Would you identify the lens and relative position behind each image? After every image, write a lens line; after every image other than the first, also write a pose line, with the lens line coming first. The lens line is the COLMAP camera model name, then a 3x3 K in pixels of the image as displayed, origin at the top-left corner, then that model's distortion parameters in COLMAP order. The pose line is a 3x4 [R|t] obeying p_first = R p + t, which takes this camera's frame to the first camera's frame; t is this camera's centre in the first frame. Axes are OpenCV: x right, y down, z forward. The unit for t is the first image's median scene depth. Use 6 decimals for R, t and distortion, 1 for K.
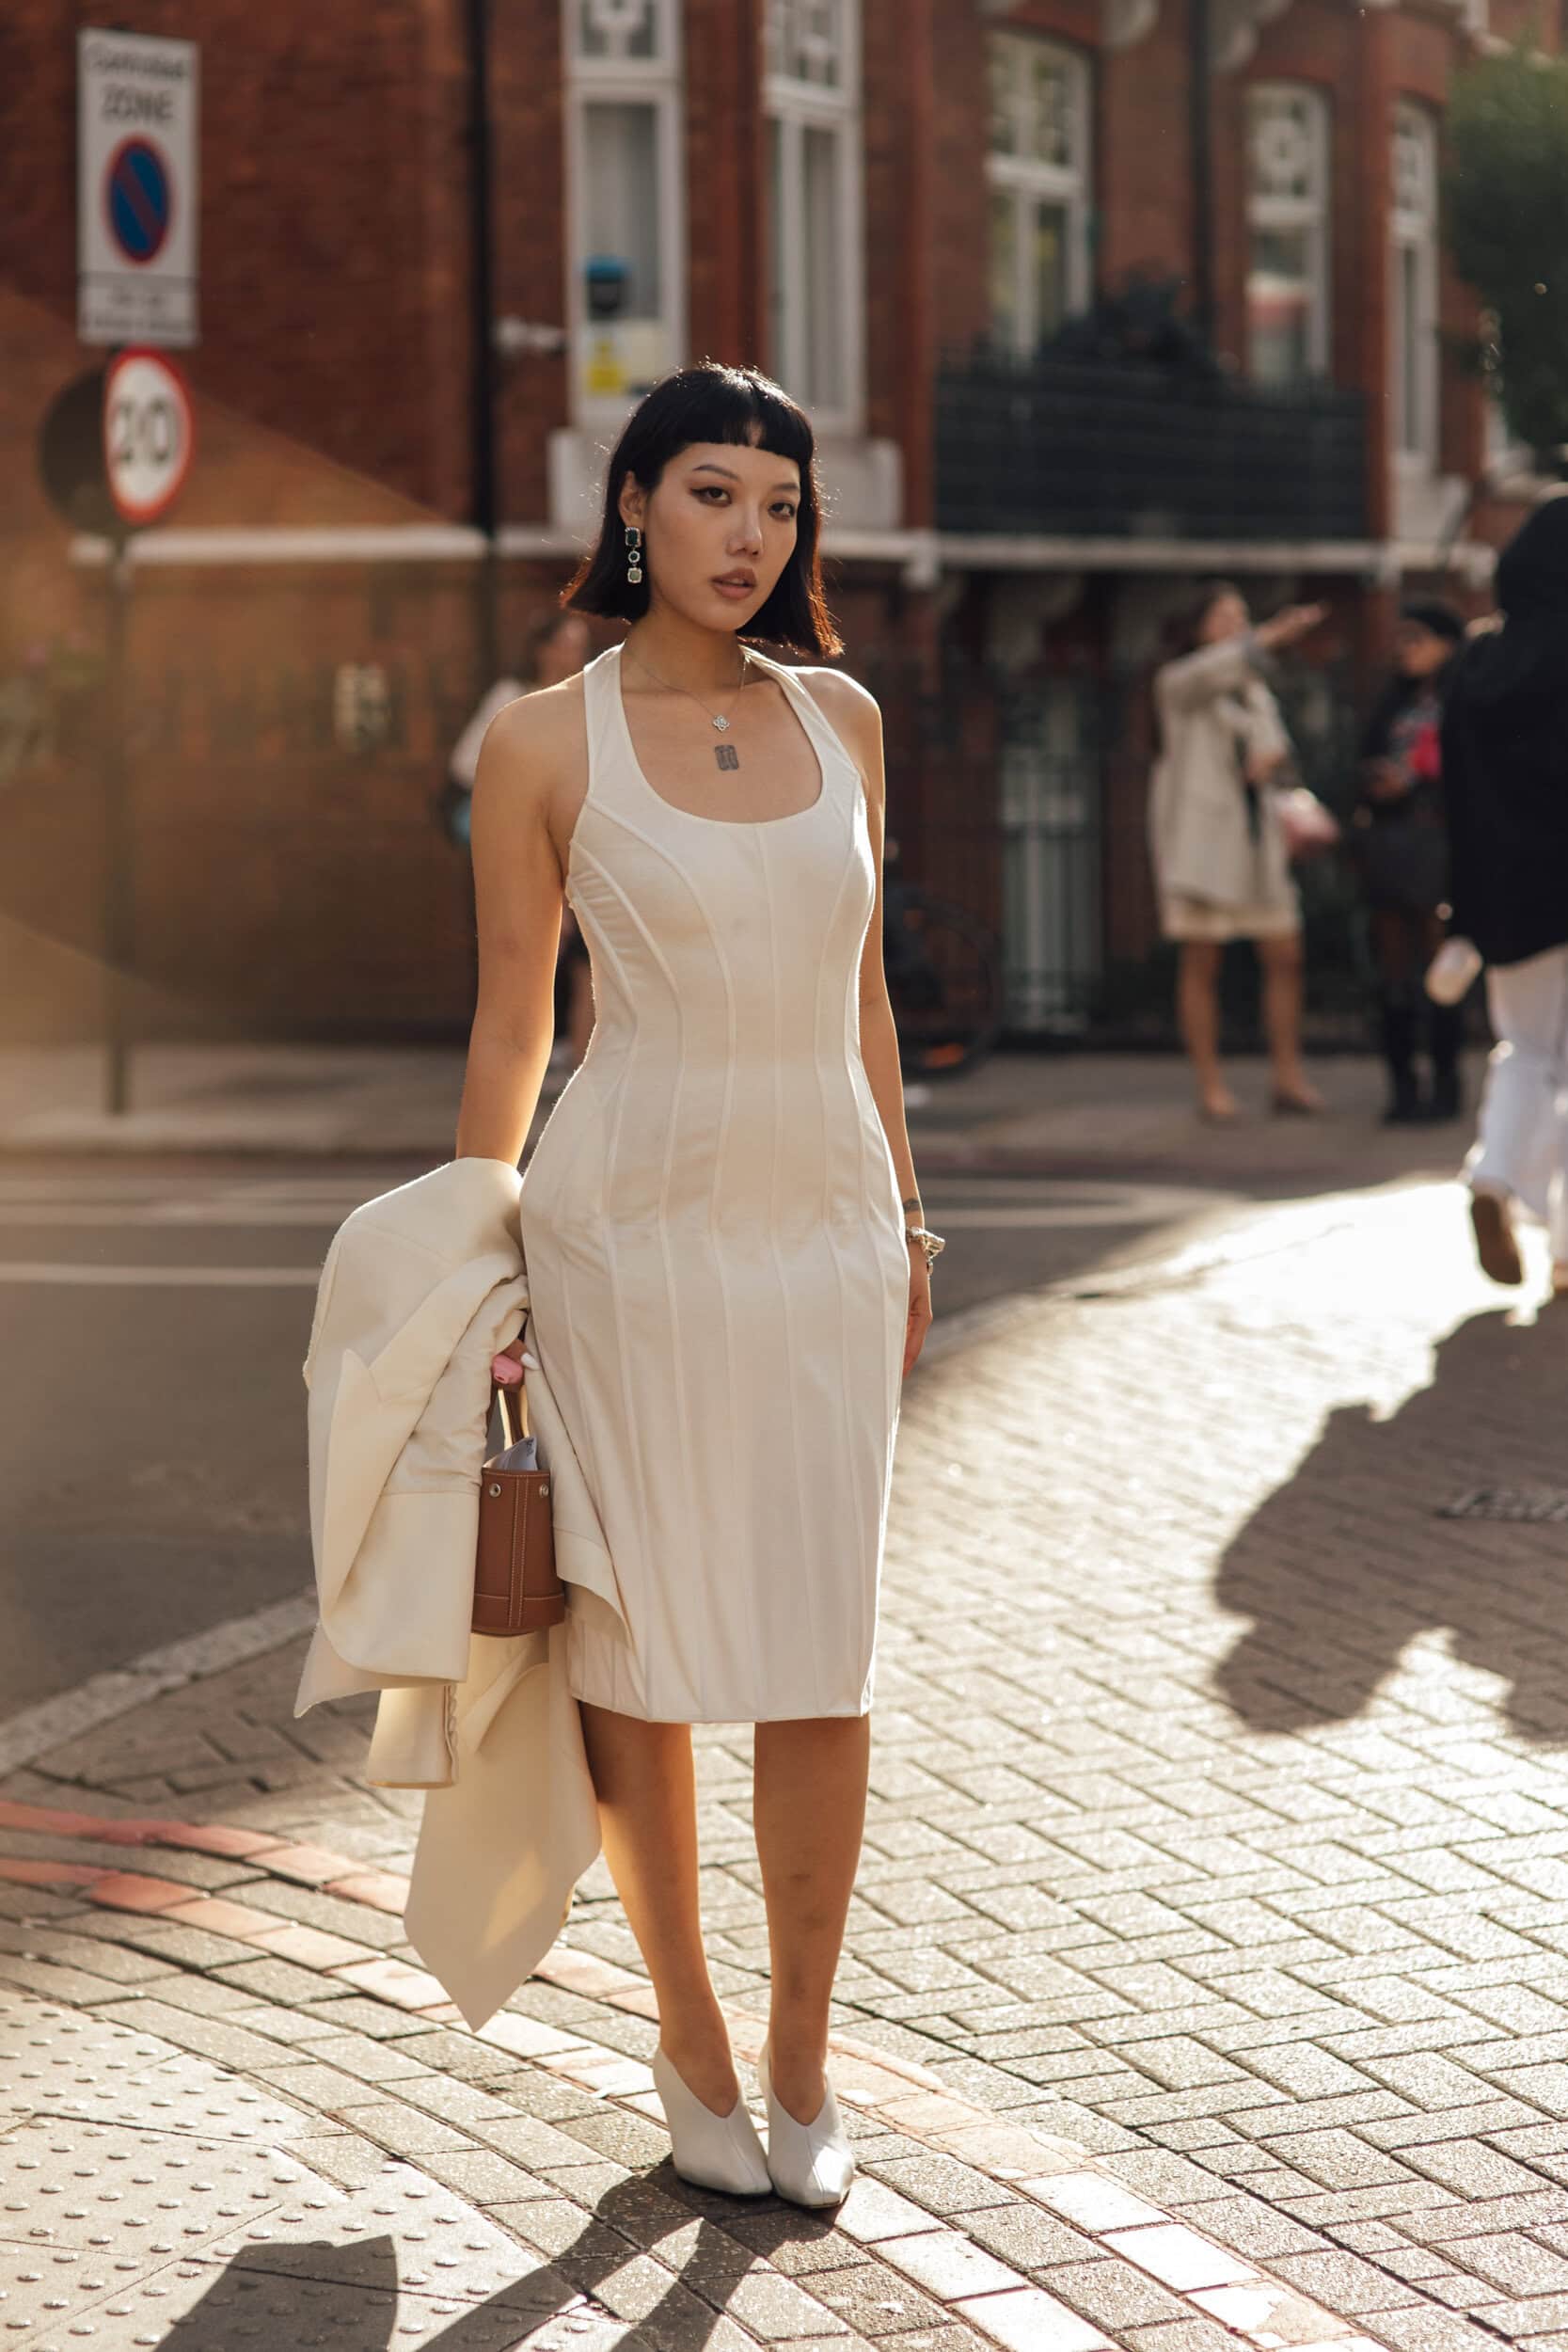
lens RADIAL K [[5758.5, 0, 720.3], [0, 5758.5, 1177.4], [0, 0, 1]] dist [0.012515, -0.729011]
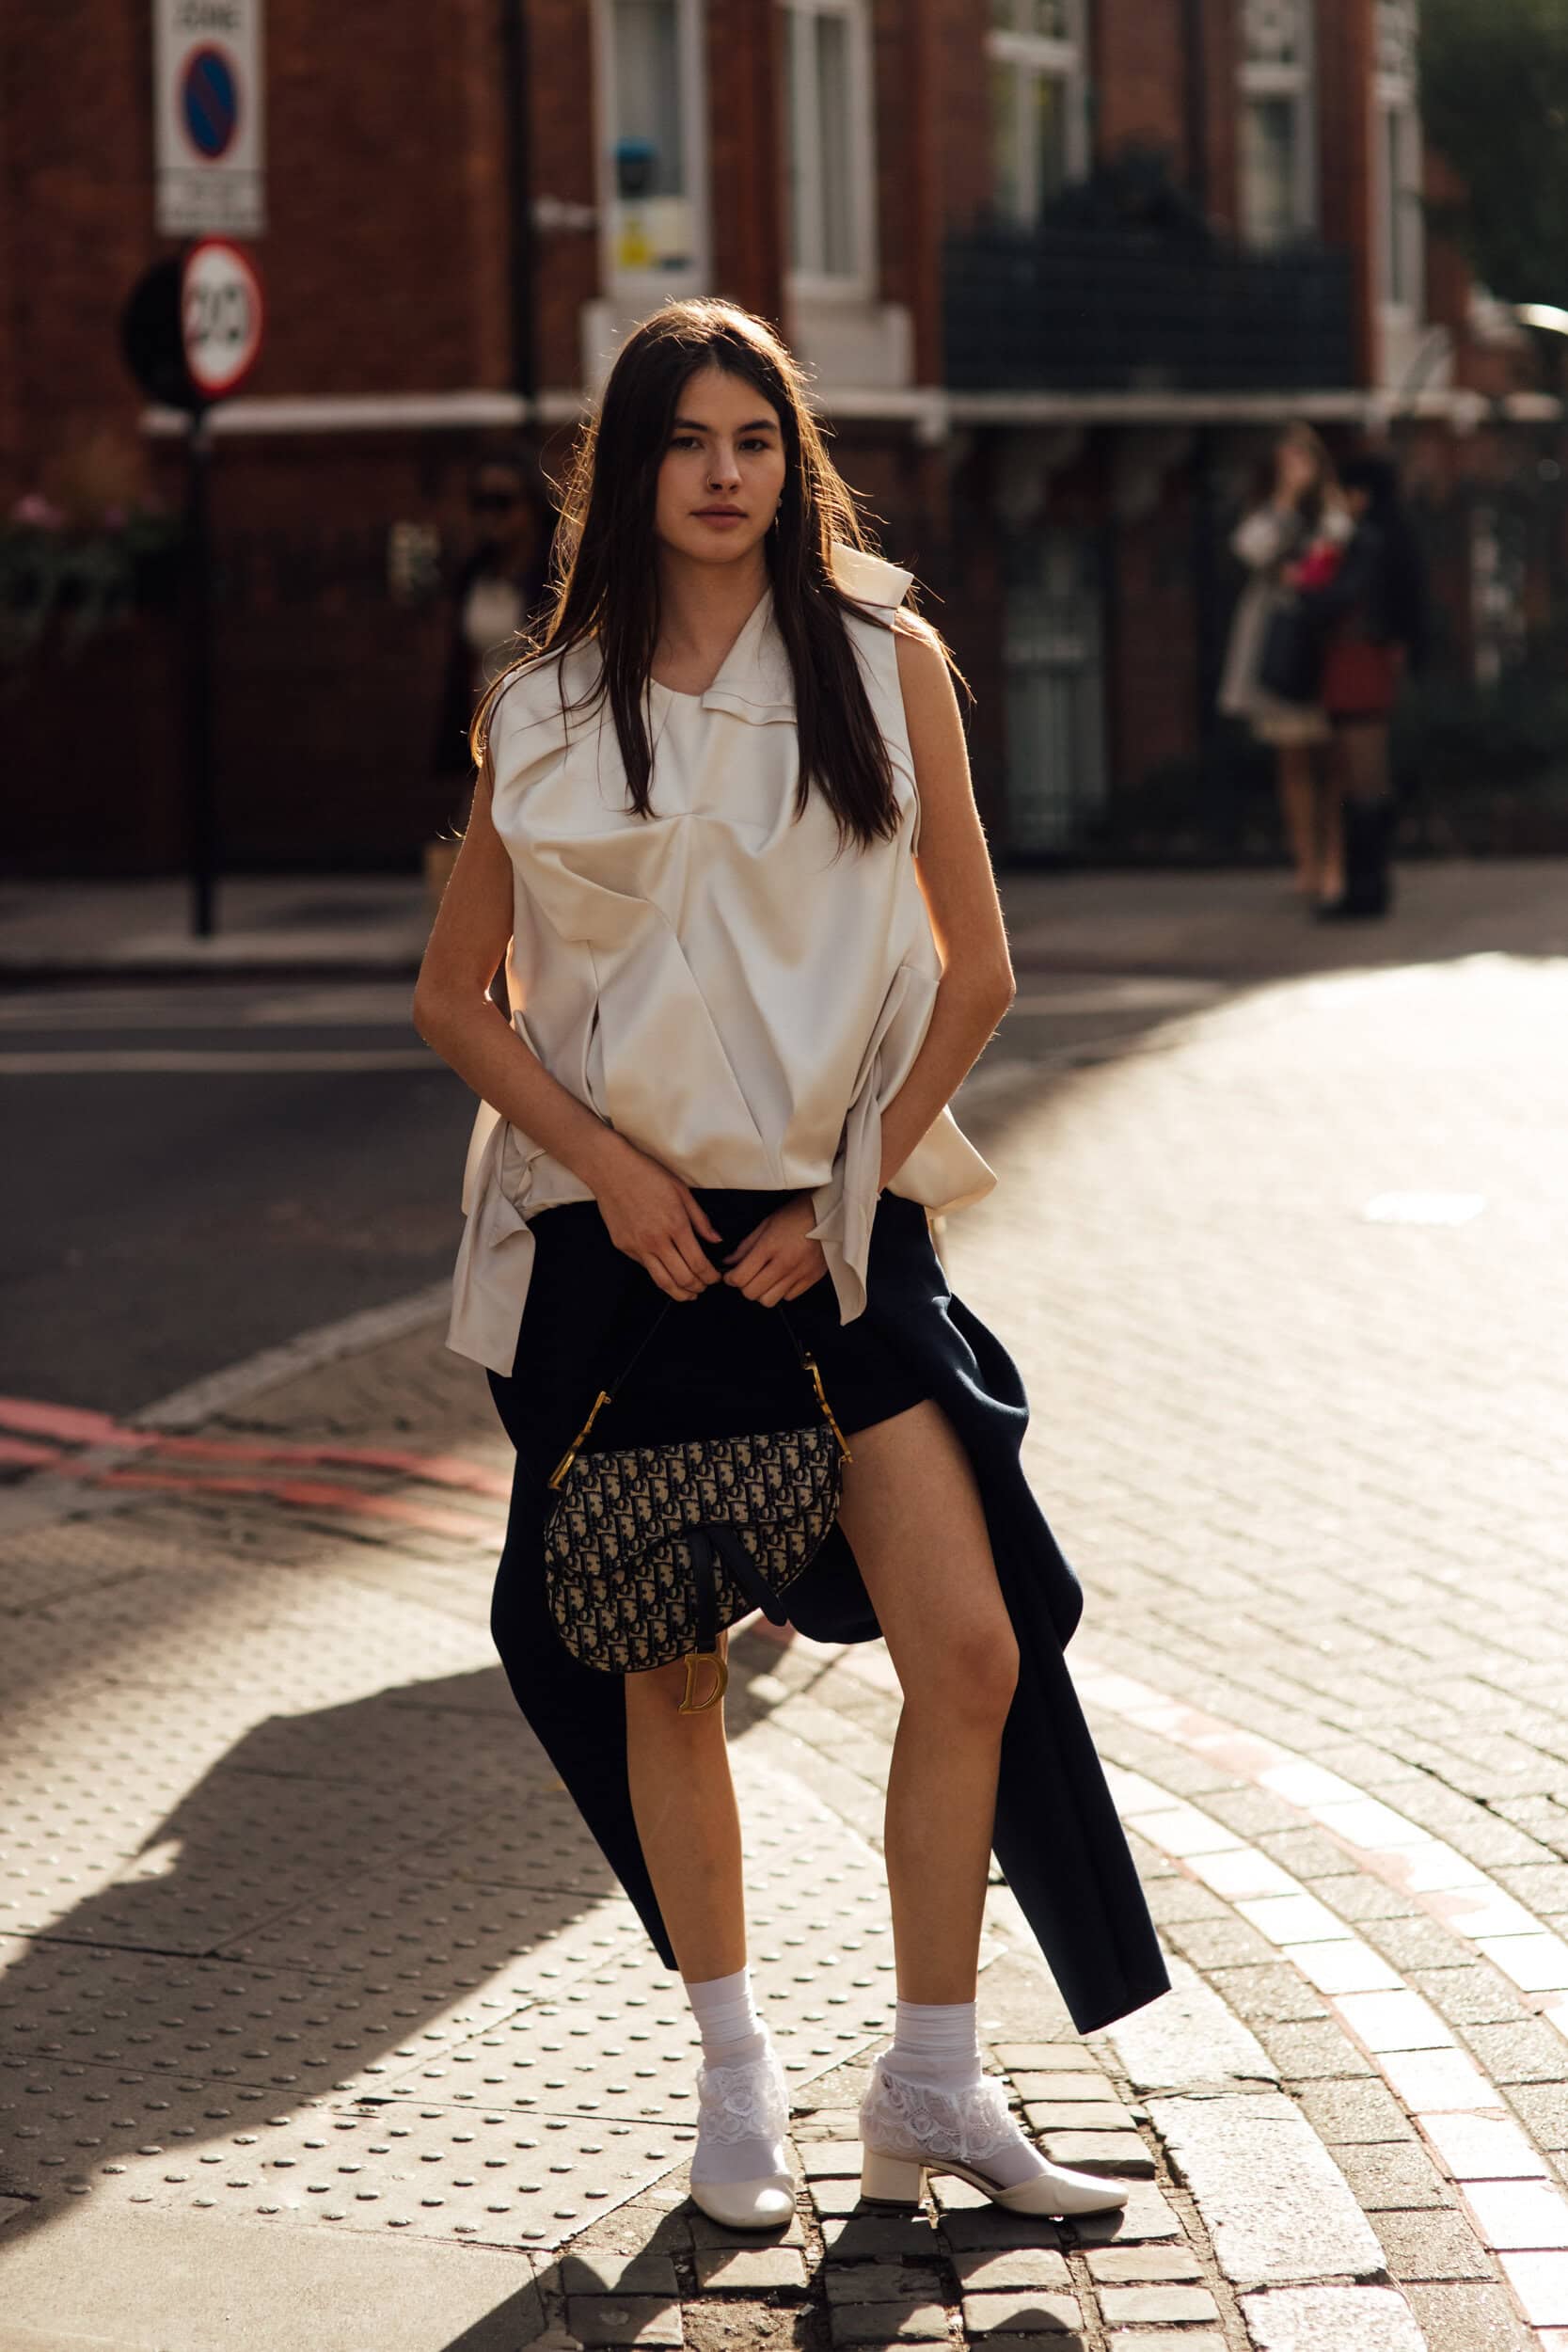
lens RADIAL K [[5789.2, 0, 784.0], [0, 5789.2, 1176.0], [0, 0, 1]] dist [-0.036903, 0.223584]
pose [[0.999860, -0.015692, 0.005813, -0.001095], [0.015540, 0.999558, 0.025339, 0.006952], [-0.006208, -0.025245, 0.999662, -0.088133]]
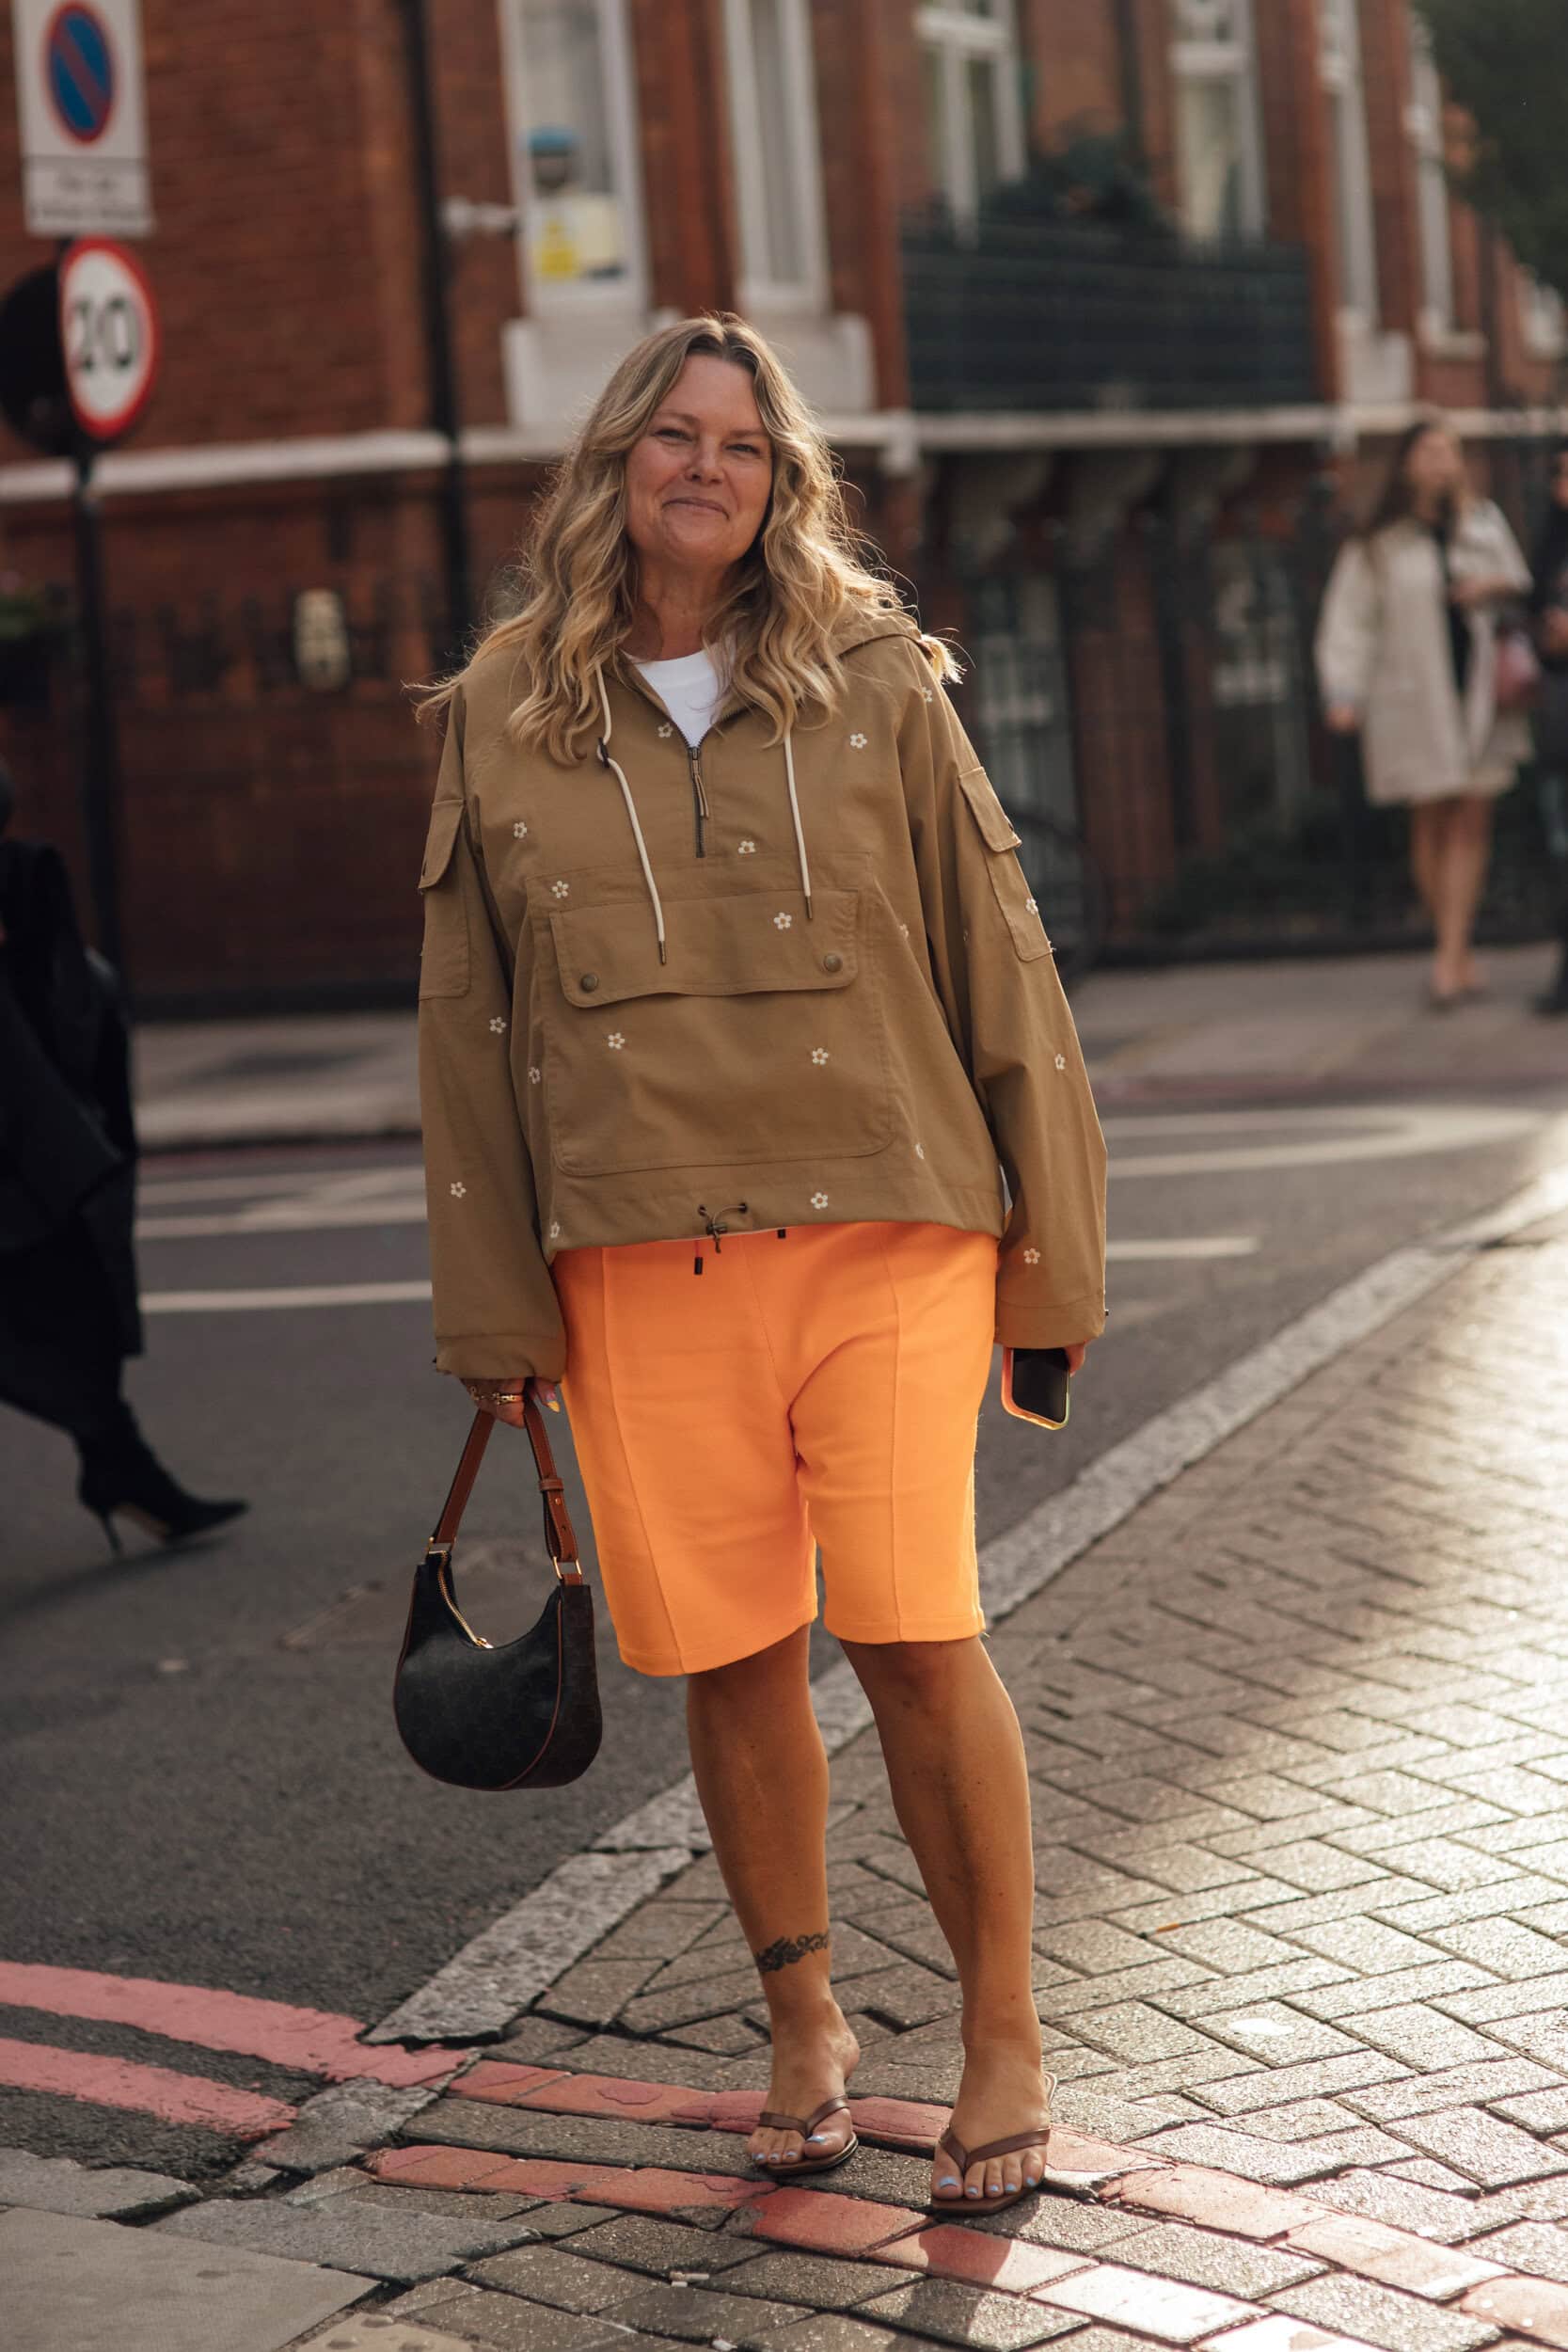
lens RADIAL K [[5758.5, 0, 720.3], [0, 5758.5, 1177.4], [0, 0, 1]] dist [0.012515, -0.729011]
pose [[0.996911, -0.068597, 0.038245, -0.040286], [0.068232, 0.997611, 0.010793, -0.002895], [-0.038894, -0.008150, 0.999210, 0.094213]]
